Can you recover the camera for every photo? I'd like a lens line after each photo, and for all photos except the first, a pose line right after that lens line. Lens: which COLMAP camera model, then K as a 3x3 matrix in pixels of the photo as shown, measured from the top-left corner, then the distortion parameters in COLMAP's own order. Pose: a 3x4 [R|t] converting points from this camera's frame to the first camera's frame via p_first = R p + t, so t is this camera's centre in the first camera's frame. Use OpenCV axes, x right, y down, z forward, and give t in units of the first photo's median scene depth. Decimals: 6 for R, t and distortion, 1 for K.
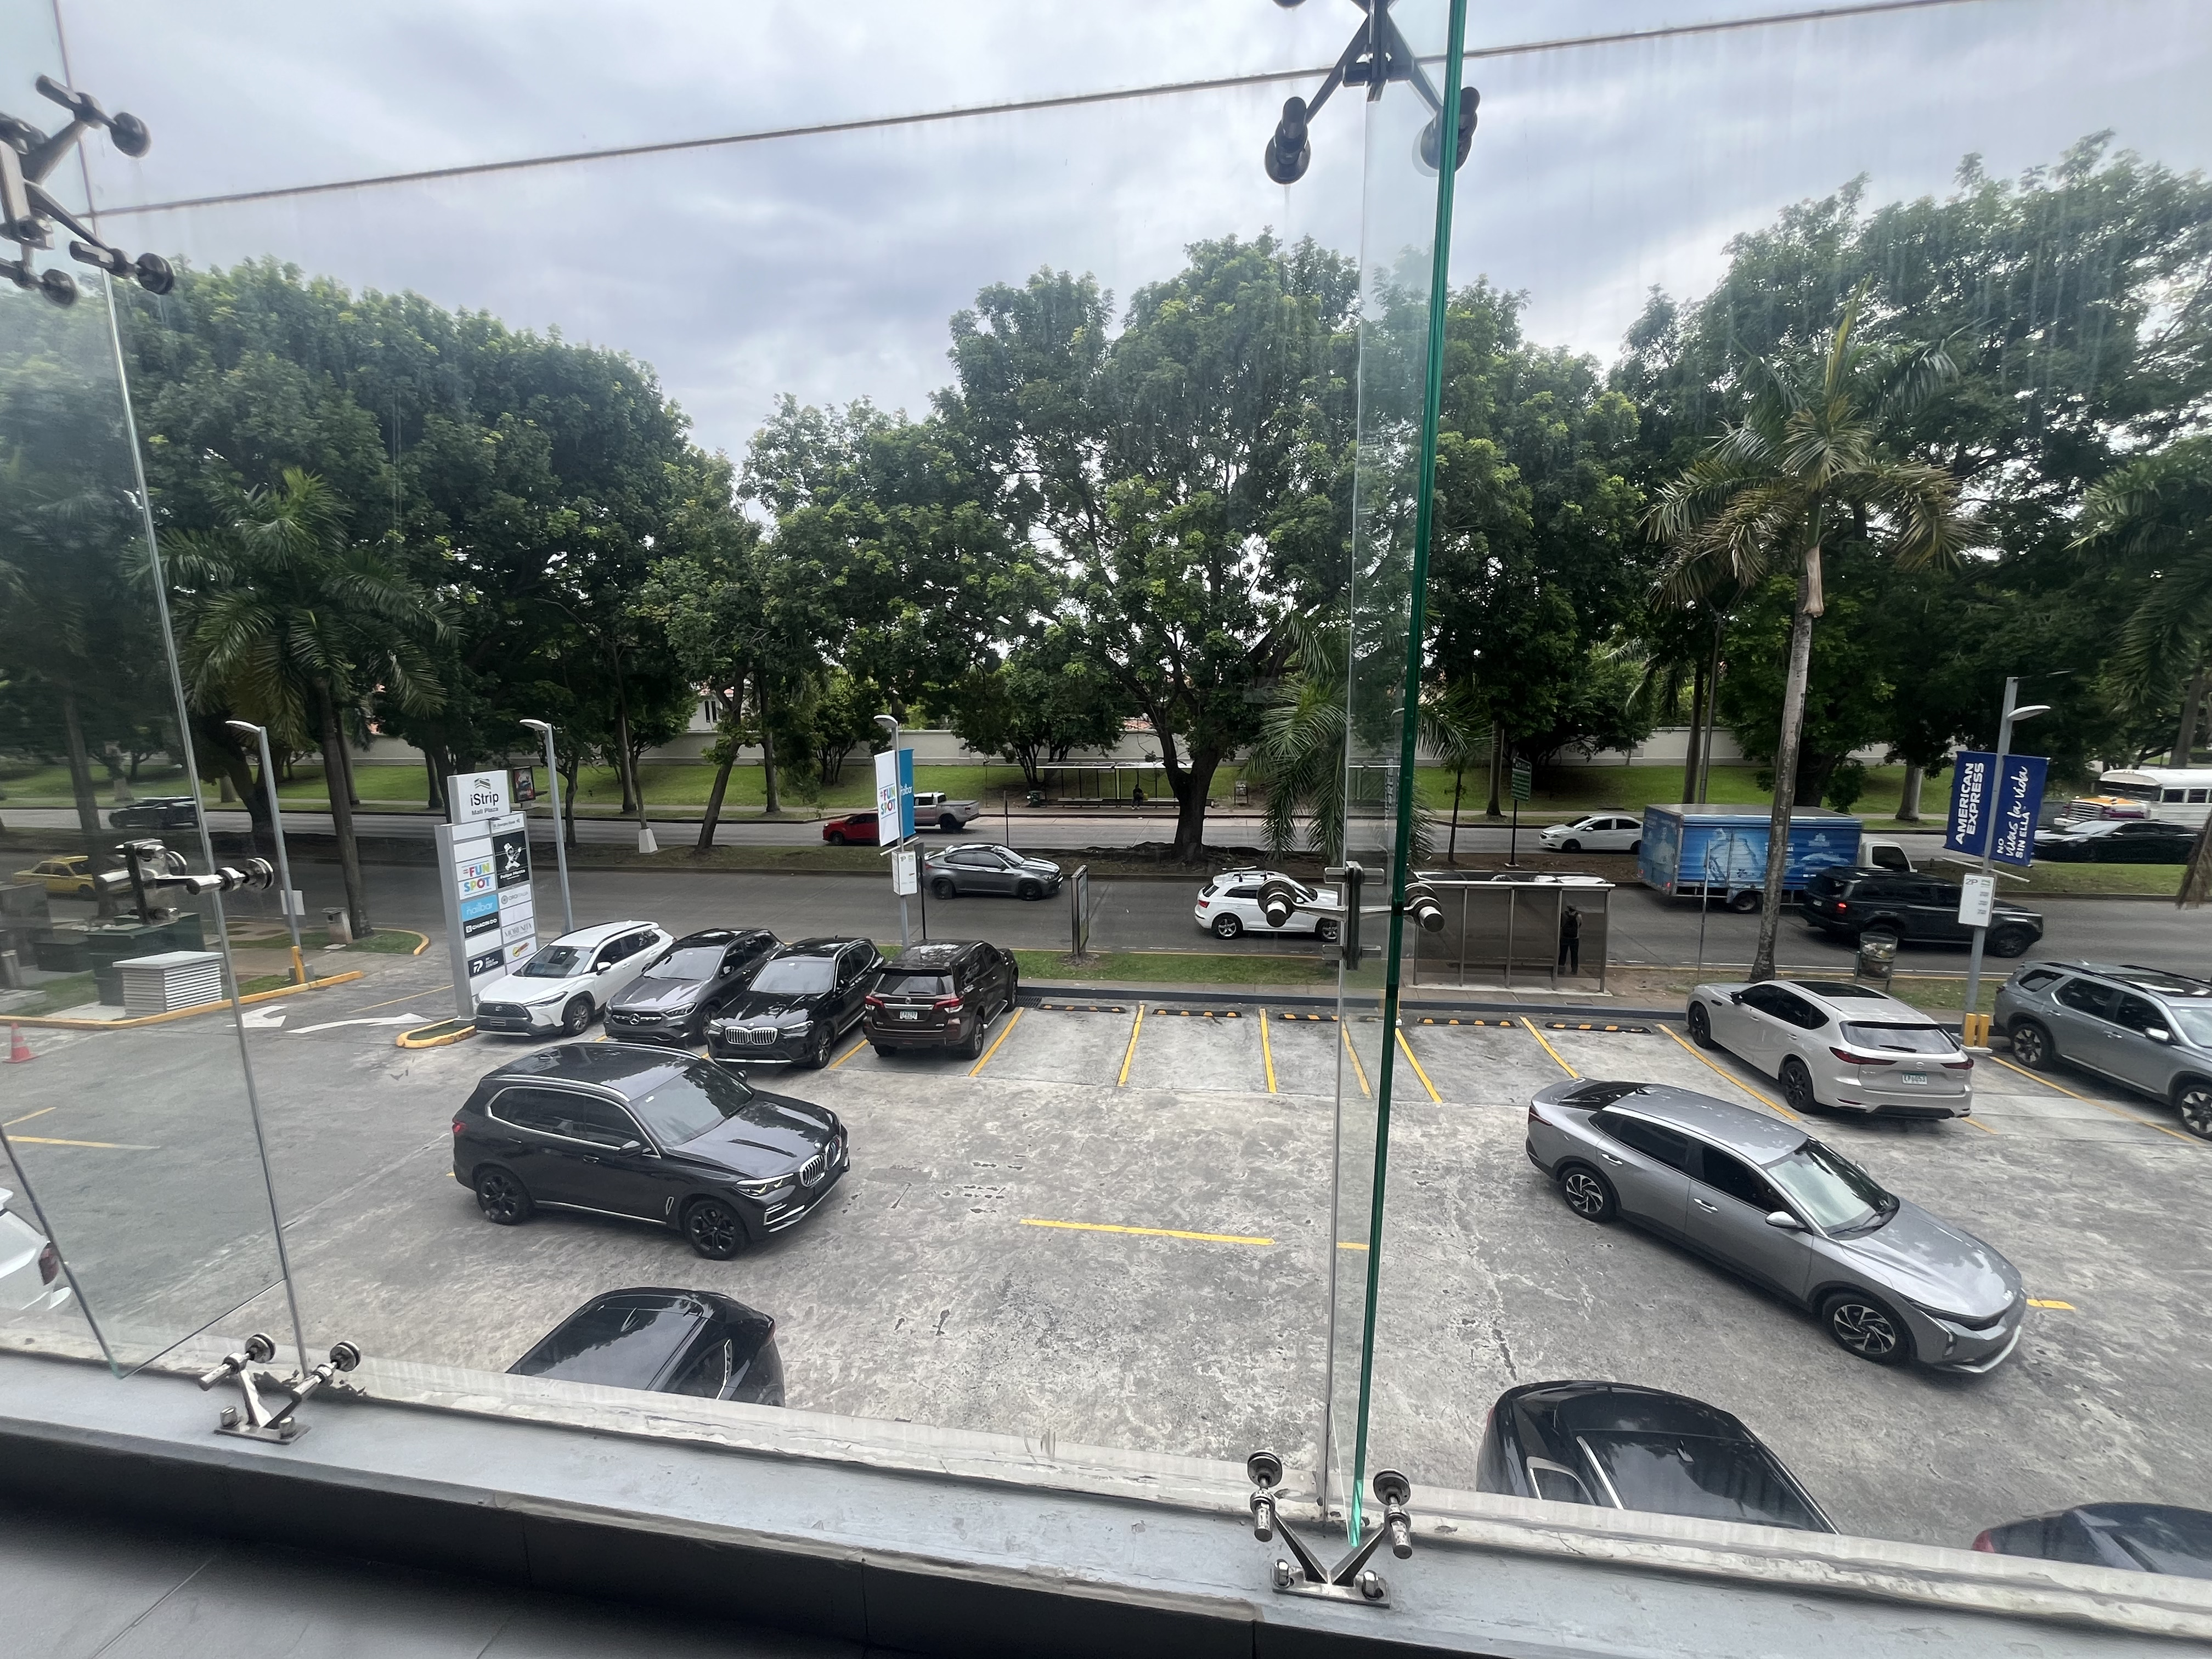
lens RADIAL K [[896.2, 0, 1104.9], [0, 896.2, 828.7], [0, 0, 1]] dist [0.000943, -0.000983]
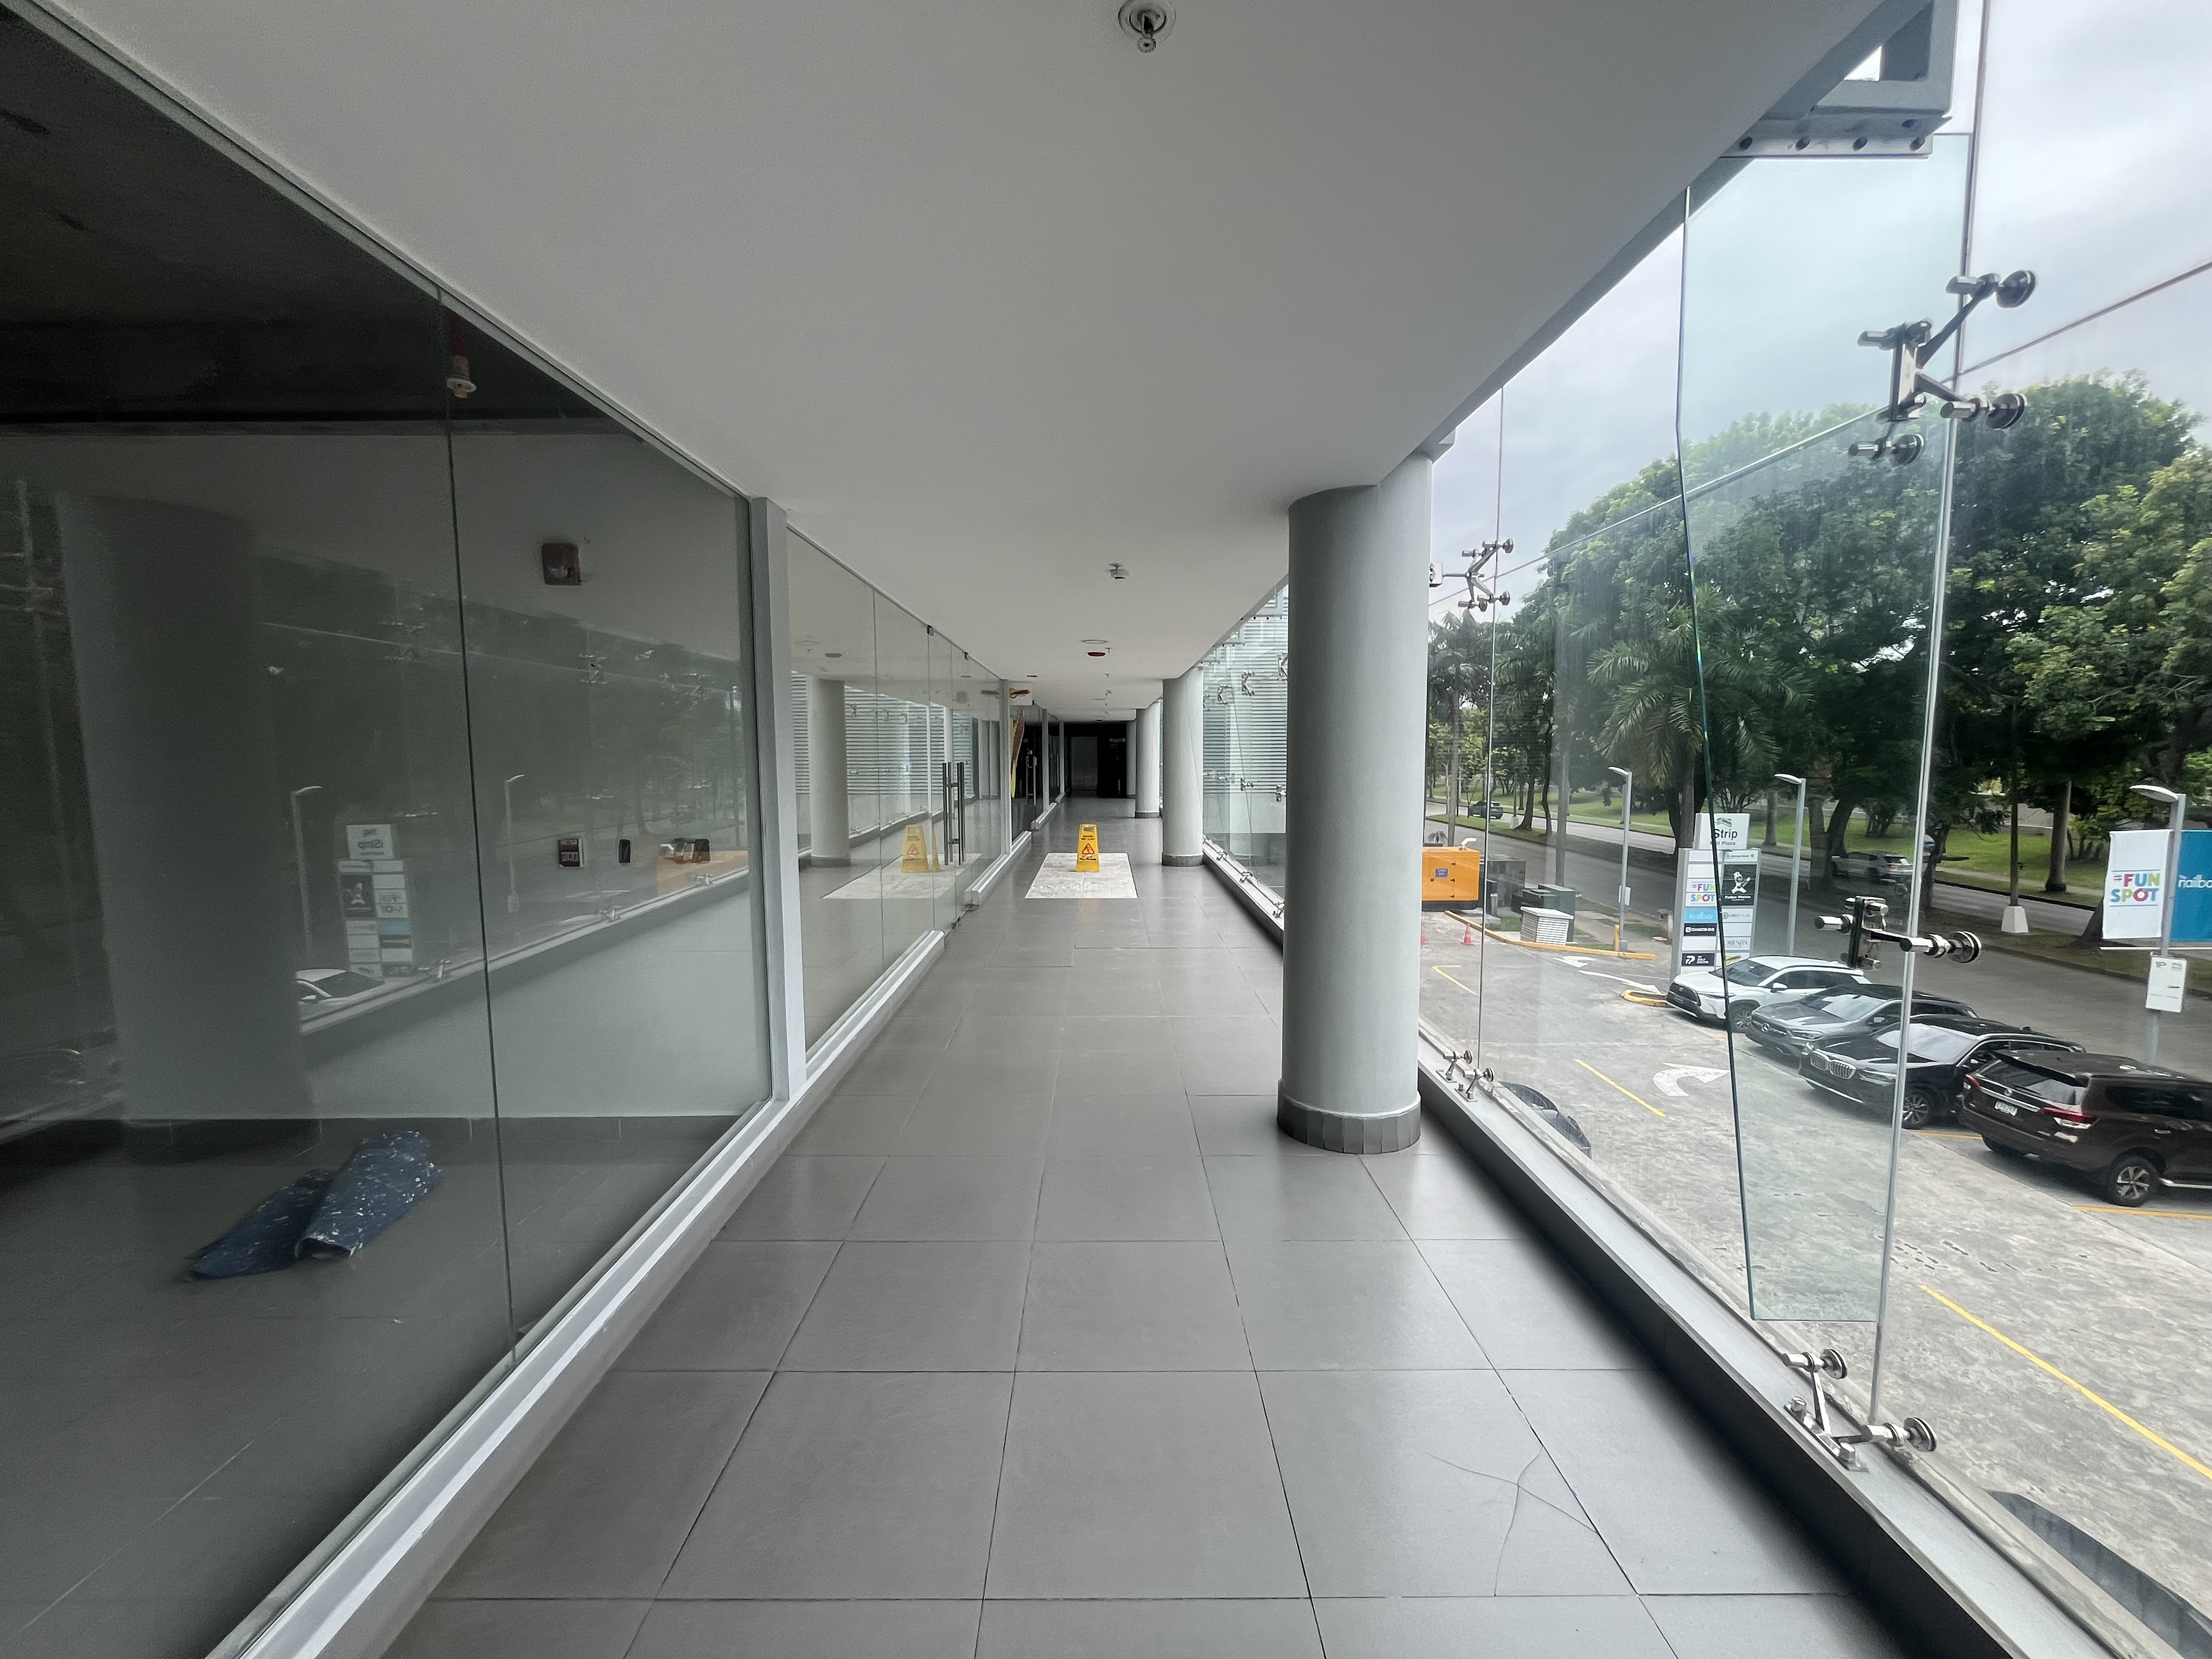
lens RADIAL K [[896.2, 0, 1104.0], [0, 896.2, 829.5], [0, 0, 1]] dist [0.000943, -0.000983]
pose [[0.158700, 0.099676, -0.982283, 0.202543], [-0.157825, 0.984659, 0.074419, 0.002296], [0.974631, 0.143218, 0.171996, -0.038174]]
